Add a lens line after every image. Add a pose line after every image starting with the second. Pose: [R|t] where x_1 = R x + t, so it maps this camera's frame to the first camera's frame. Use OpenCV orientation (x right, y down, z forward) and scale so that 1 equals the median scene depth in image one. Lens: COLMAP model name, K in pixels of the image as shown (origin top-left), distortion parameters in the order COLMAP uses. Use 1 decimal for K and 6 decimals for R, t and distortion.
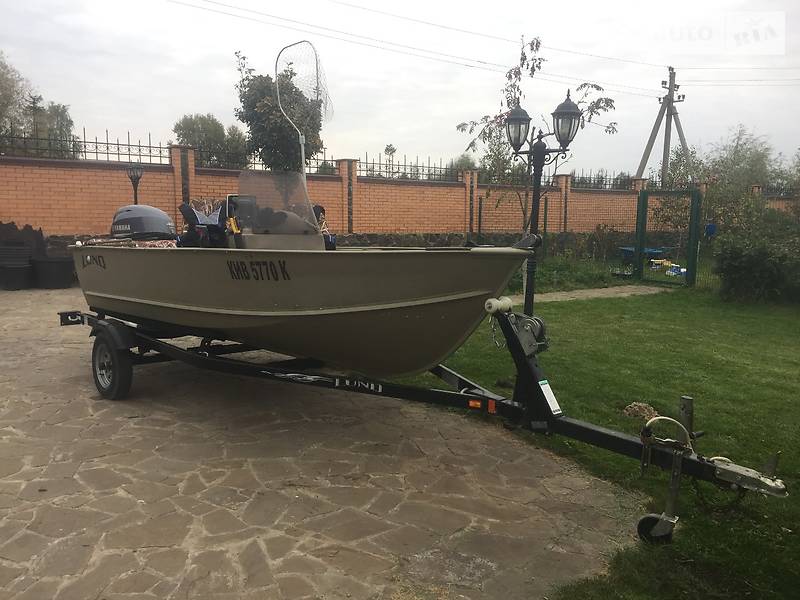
lens RADIAL K [[673.7, 0, 400.0], [0, 673.7, 300.0], [0, 0, 1]] dist [0.083385, -0.095909]
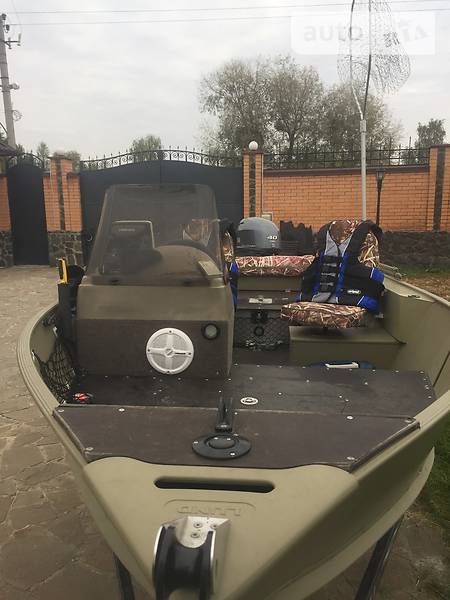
lens RADIAL K [[505.3, 0, 225.0], [0, 505.3, 300.0], [0, 0, 1]] dist [0.083385, -0.095909]
pose [[0.658412, 0.121345, -0.742811, 0.082234], [-0.074217, 0.992576, 0.096362, -0.048329], [0.748989, -0.008316, 0.662530, 0.265381]]
